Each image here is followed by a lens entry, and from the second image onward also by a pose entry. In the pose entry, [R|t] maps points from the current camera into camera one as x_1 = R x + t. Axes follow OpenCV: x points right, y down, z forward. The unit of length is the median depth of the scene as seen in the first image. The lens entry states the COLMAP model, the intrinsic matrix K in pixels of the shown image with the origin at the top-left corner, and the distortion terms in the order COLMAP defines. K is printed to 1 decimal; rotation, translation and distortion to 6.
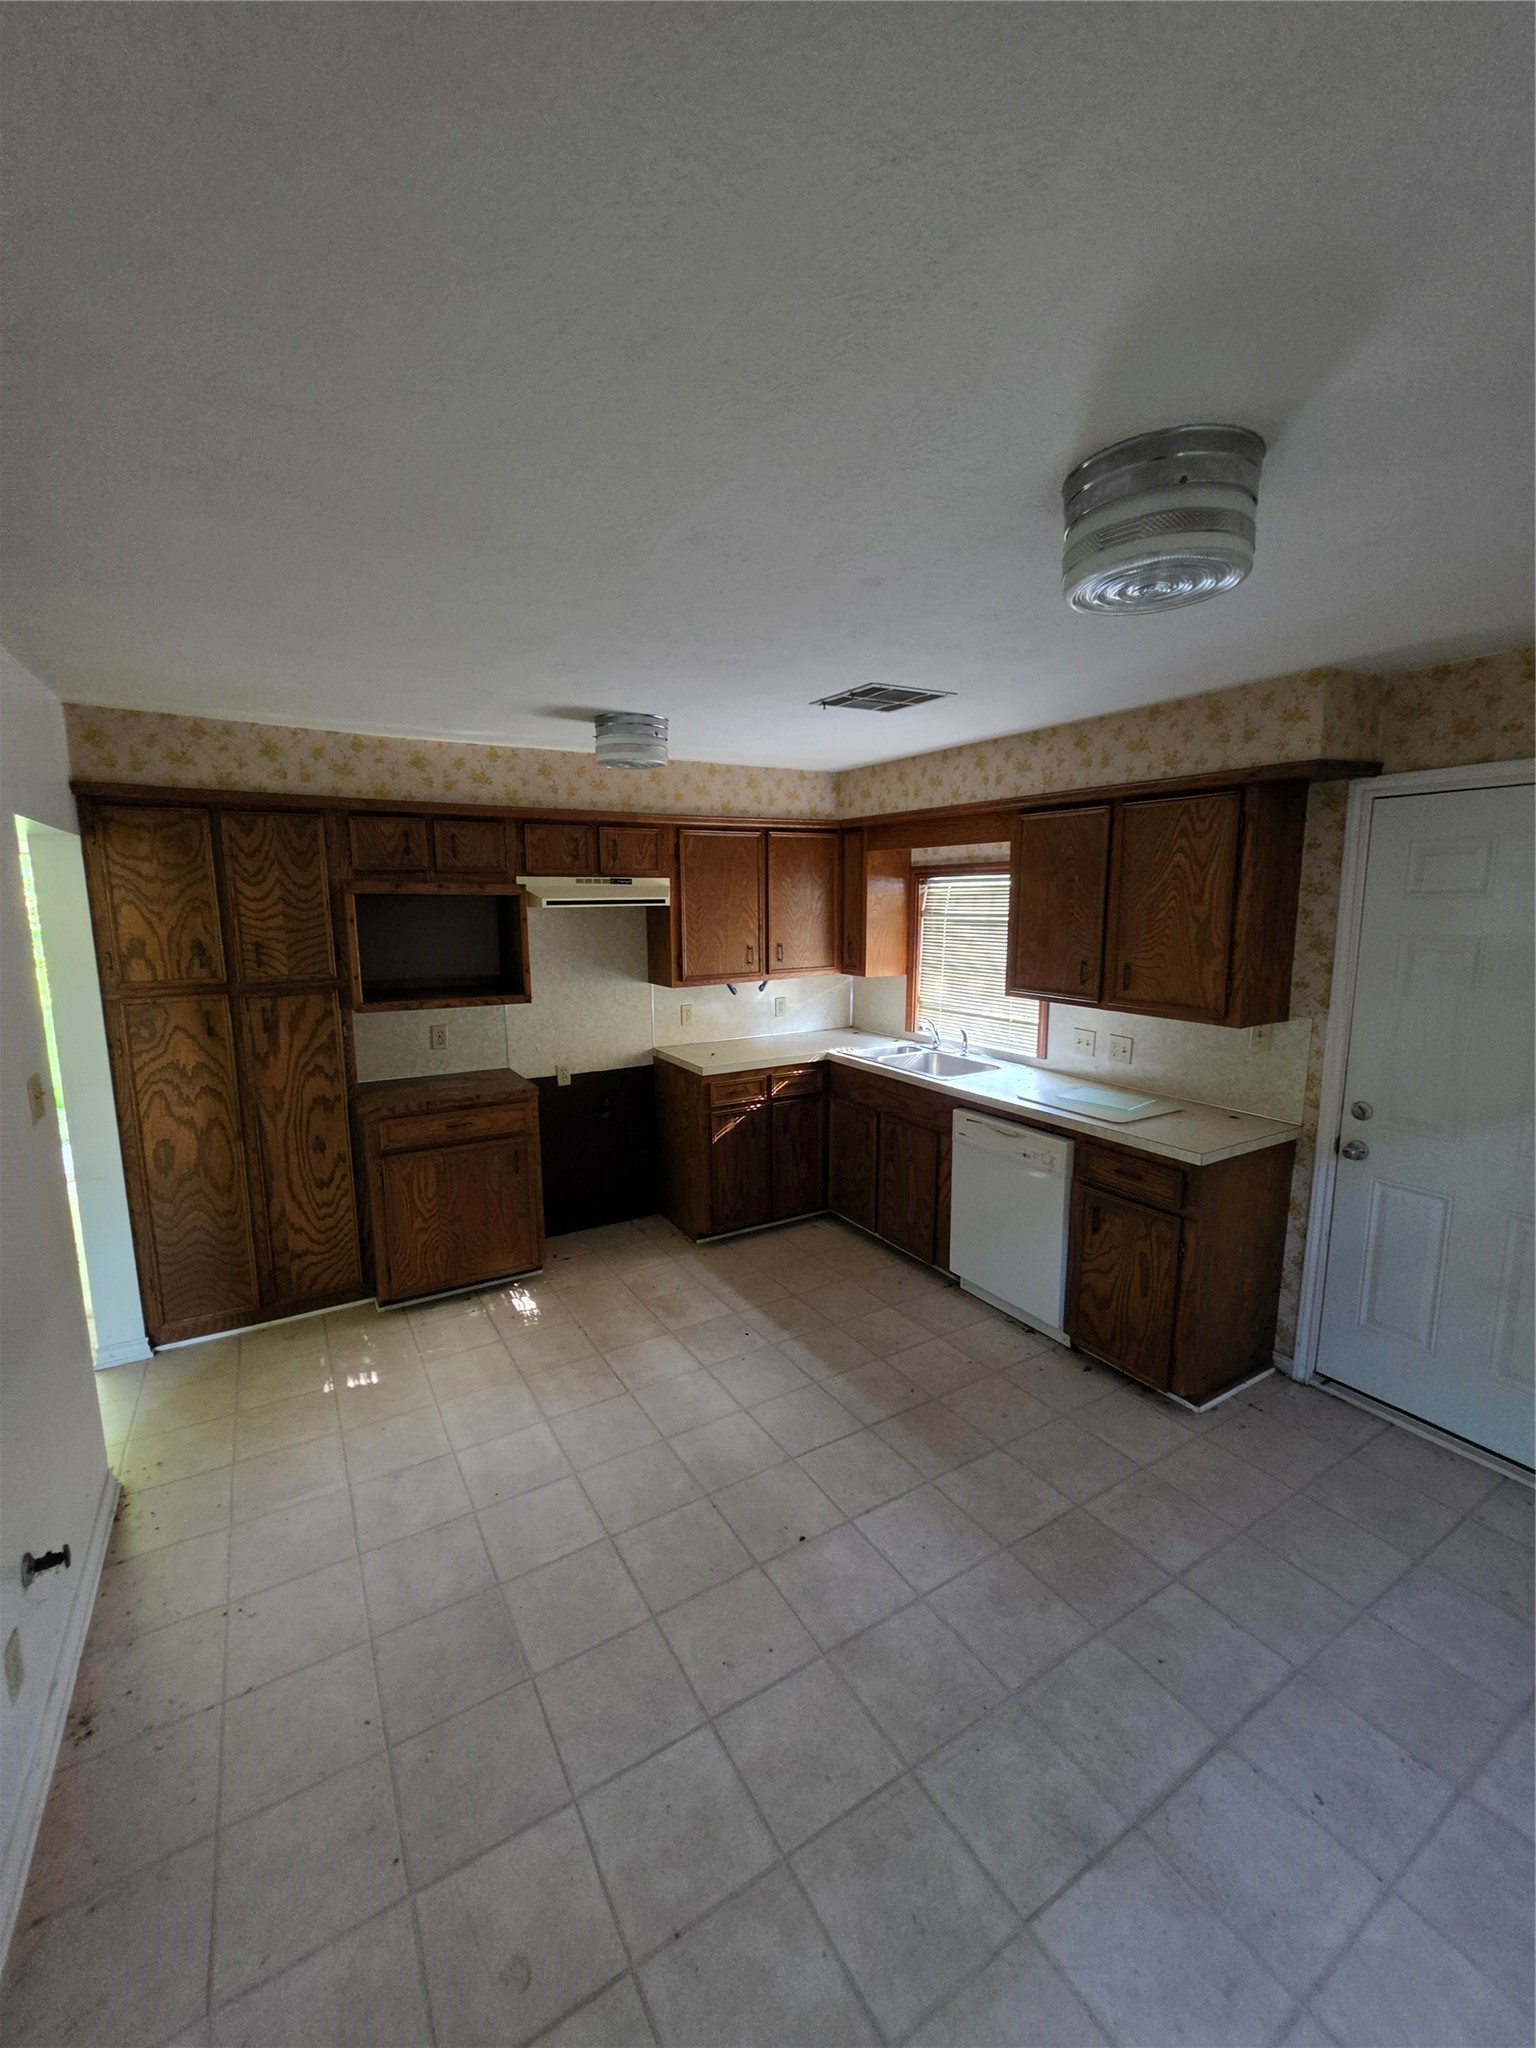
lens RADIAL K [[815.1, 0, 745.1], [0, 815.1, 1026.5], [0, 0, 1]] dist [-0.001792, -0.000237]
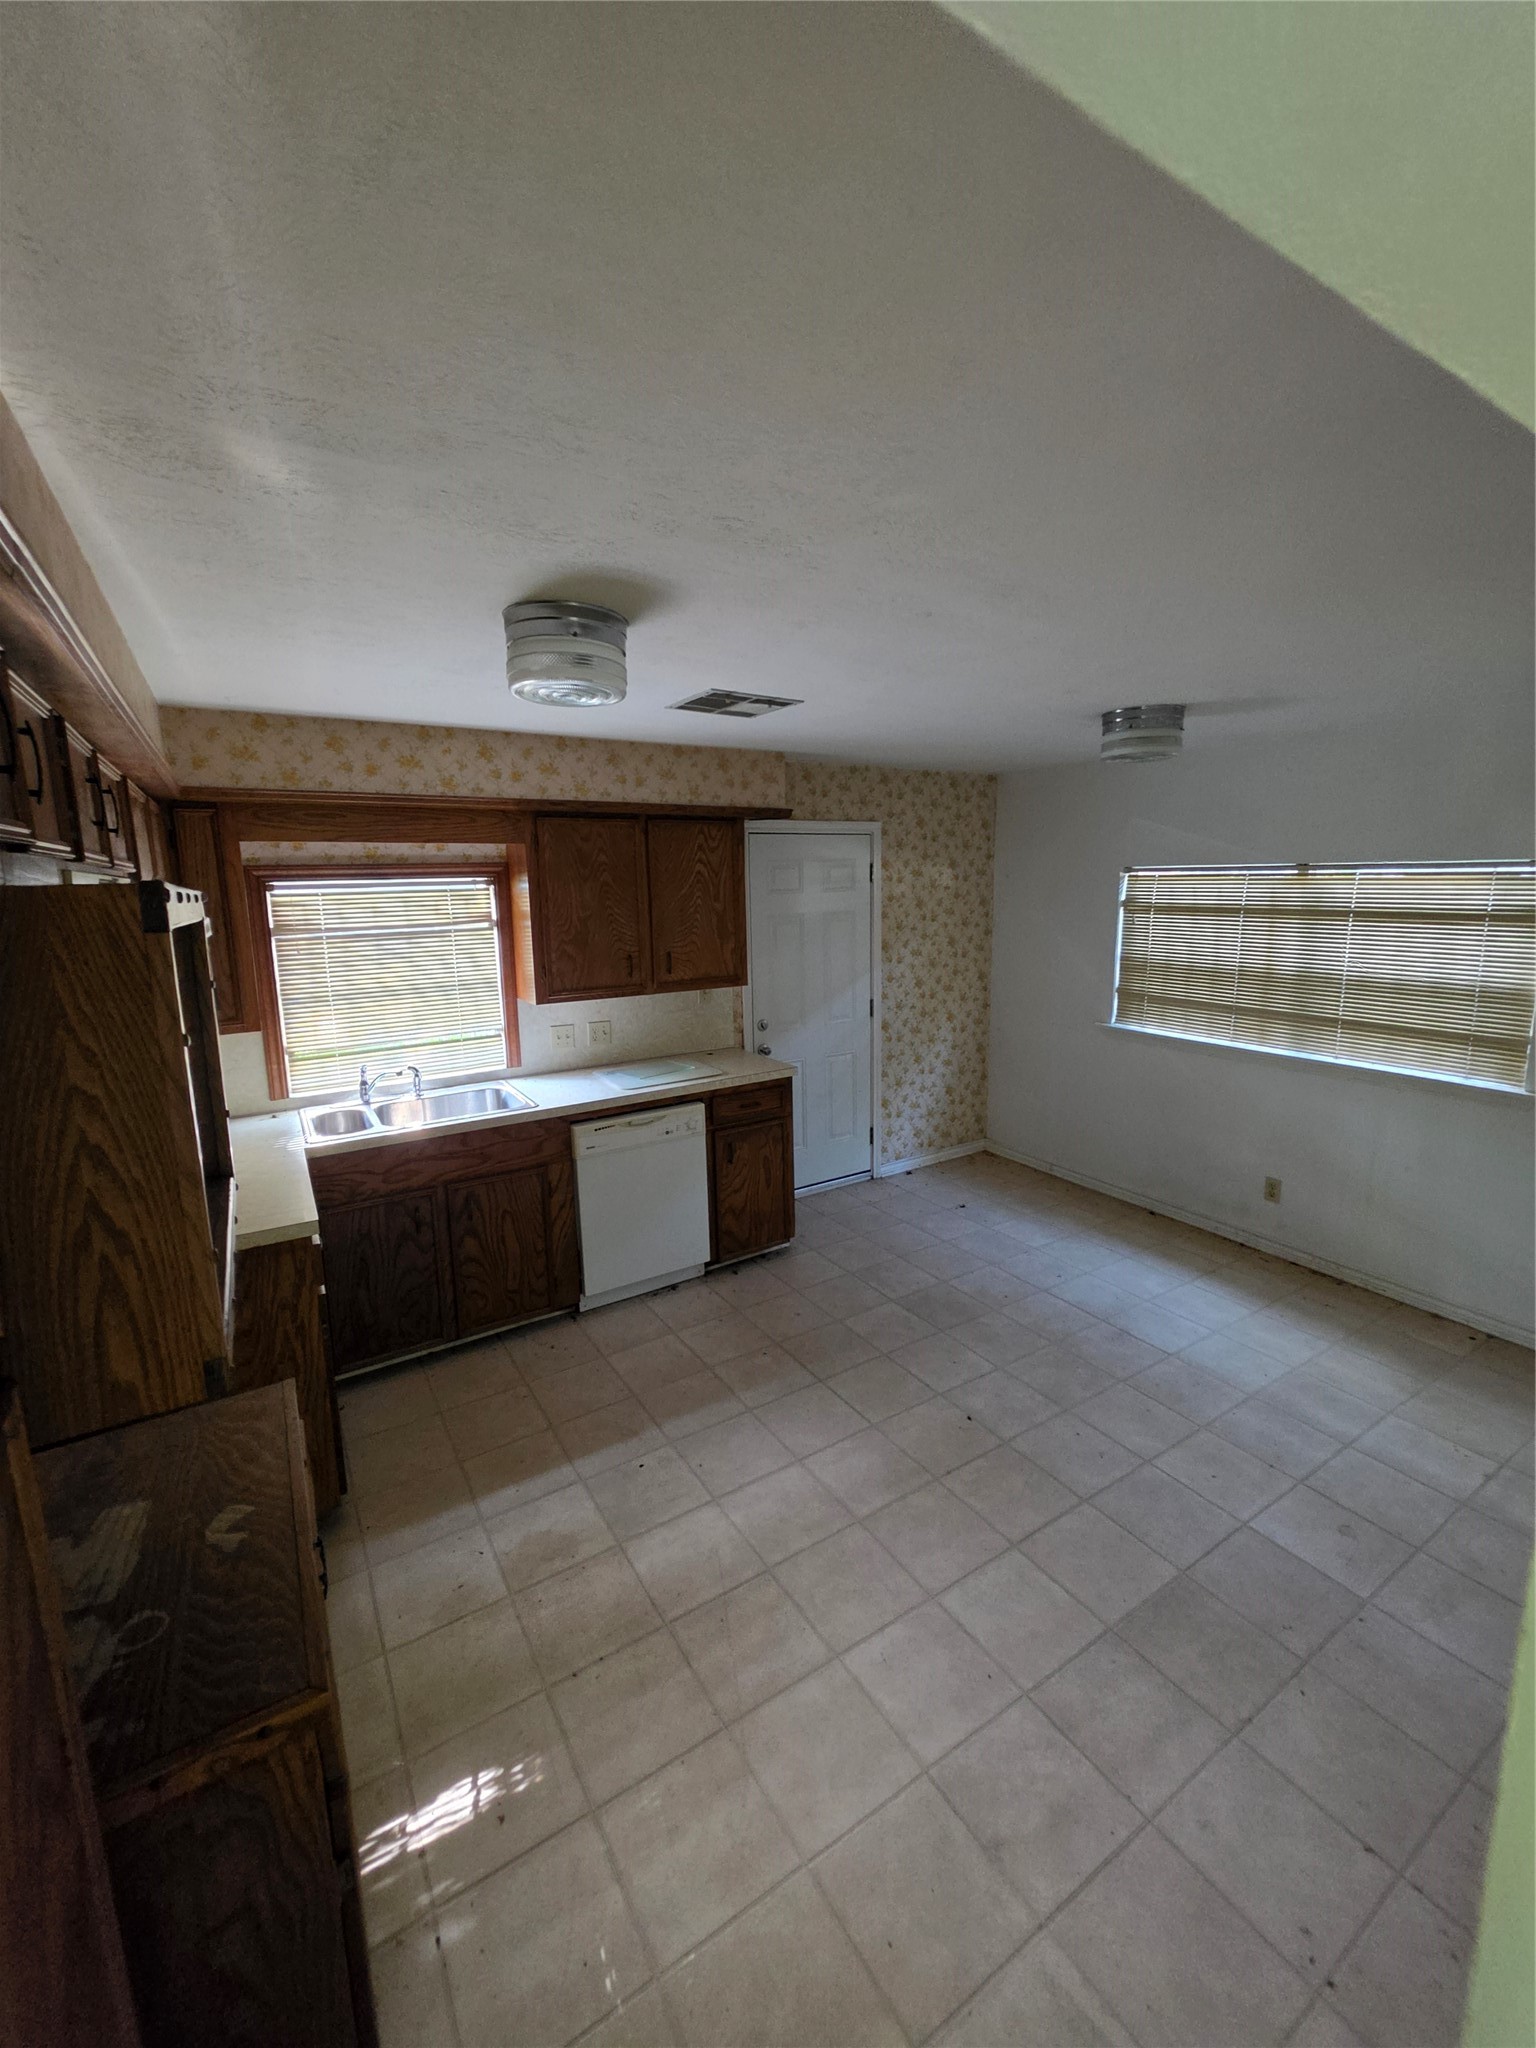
lens RADIAL K [[832.8, 0, 773.1], [0, 832.8, 1016.6], [0, 0, 1]] dist [-0.001265, -0.000148]
pose [[-0.031393, -0.156499, 0.987179, -0.740552], [0.178262, 0.970954, 0.159596, -0.147055], [-0.983482, 0.180987, -0.002583, 0.825705]]
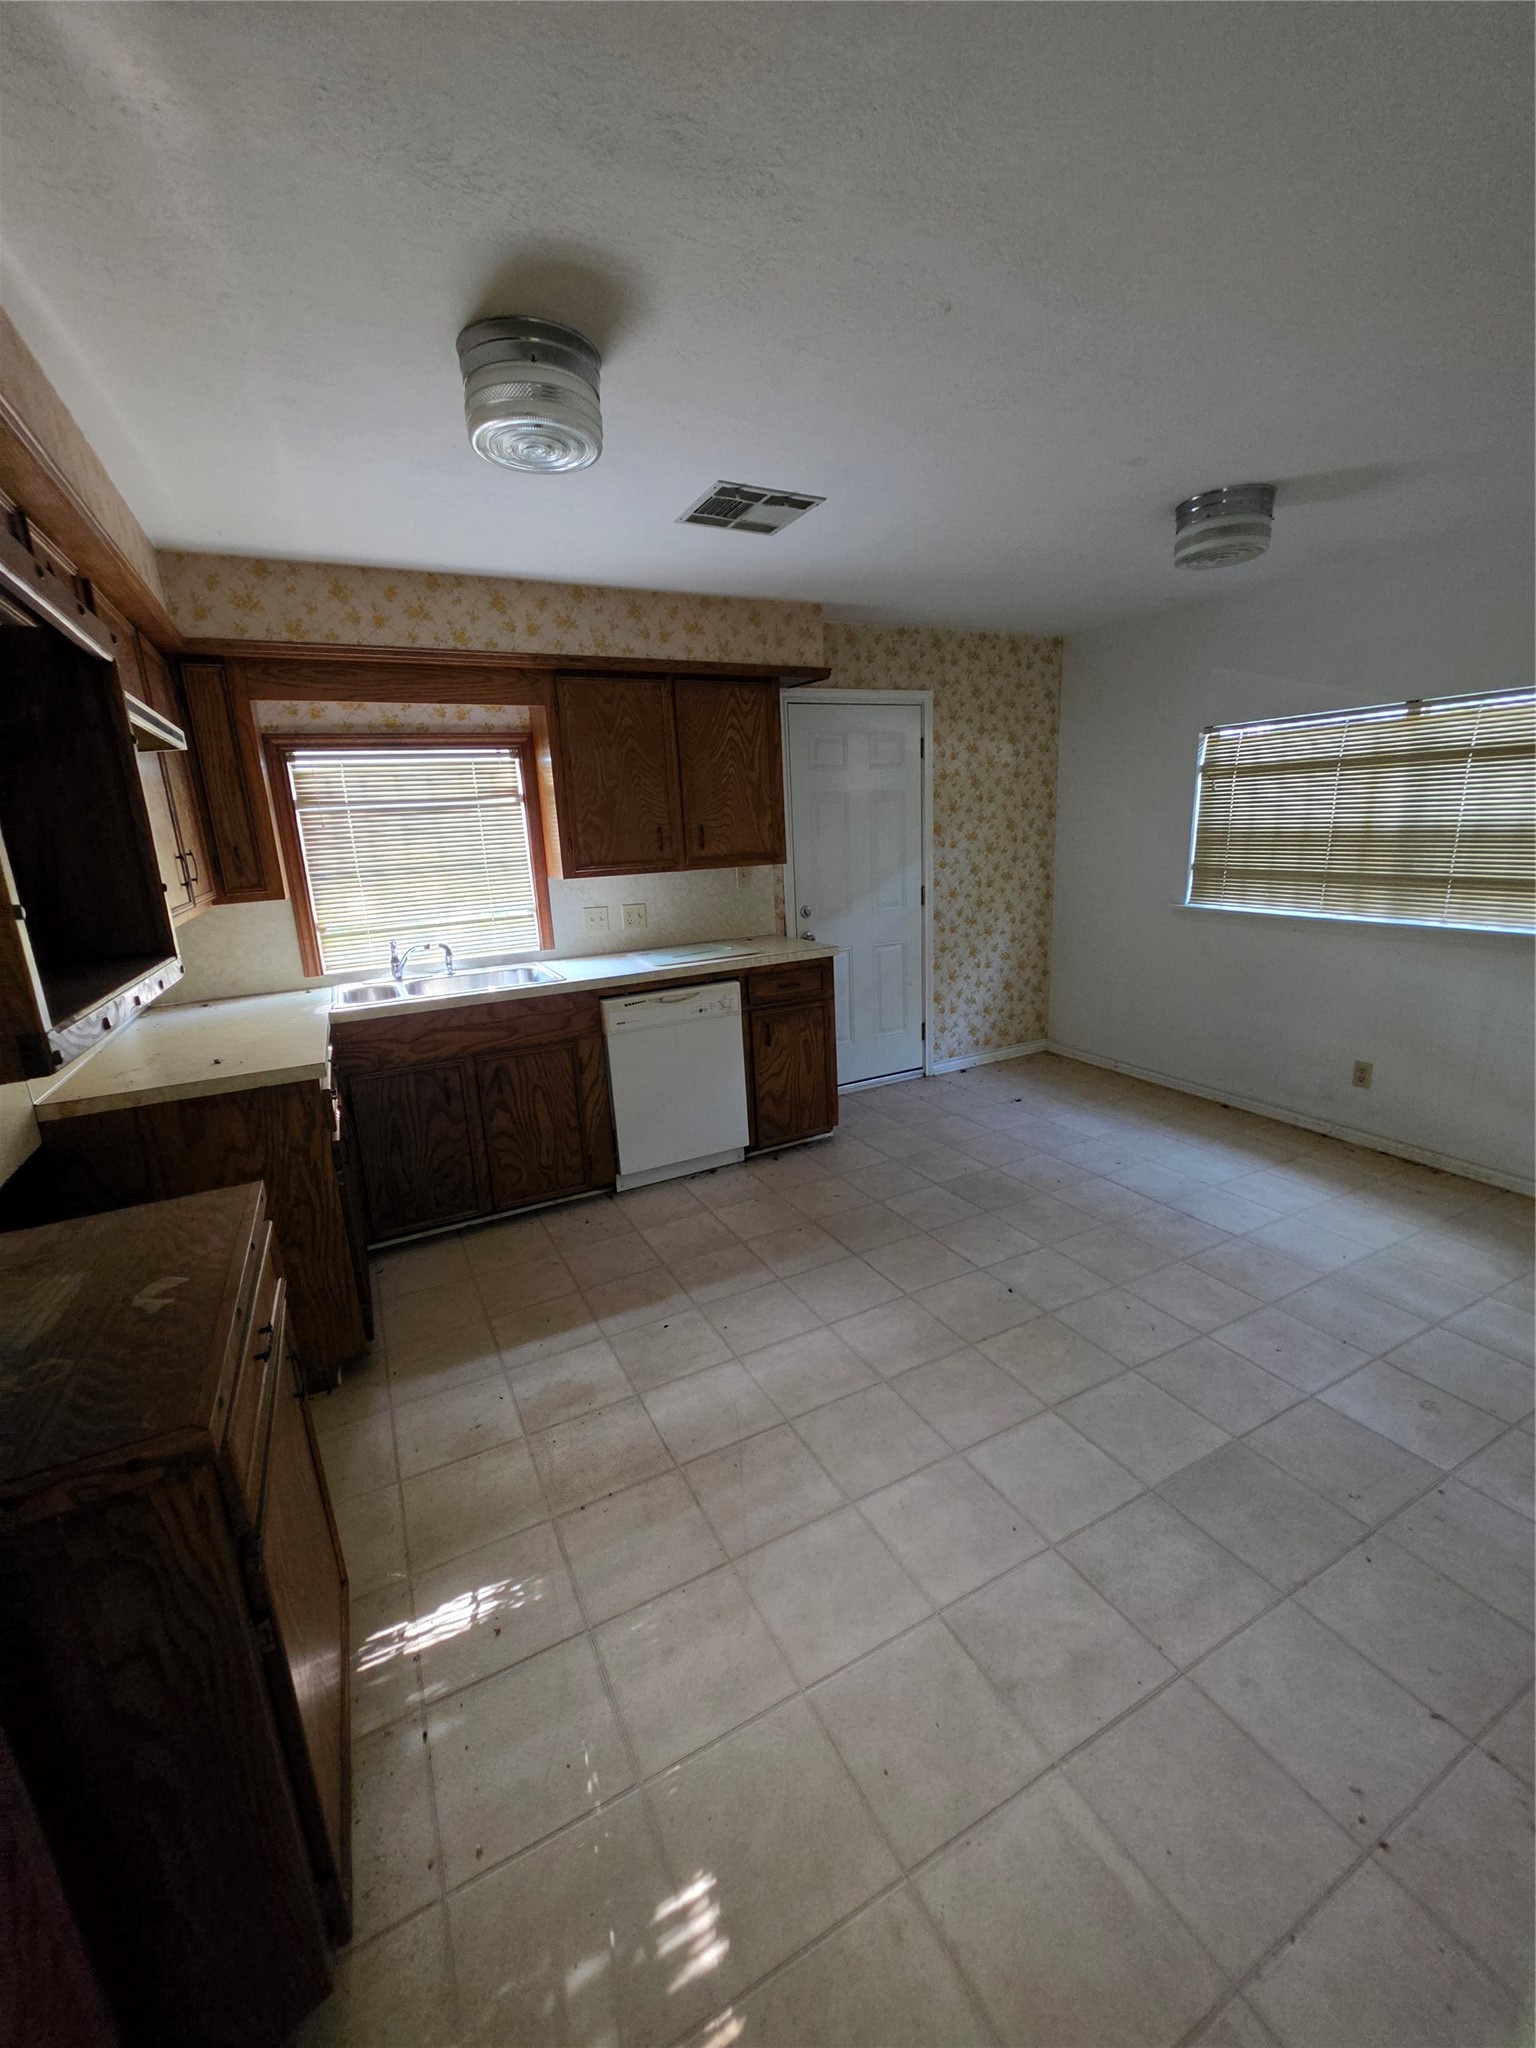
lens RADIAL K [[827.9, 0, 772.3], [0, 827.9, 1025.5], [0, 0, 1]] dist [-0.001079, -0.000537]
pose [[0.053002, -0.233541, 0.970901, -0.698405], [0.203995, 0.954297, 0.218411, -0.040040], [-0.977536, 0.186482, 0.098221, 0.798213]]
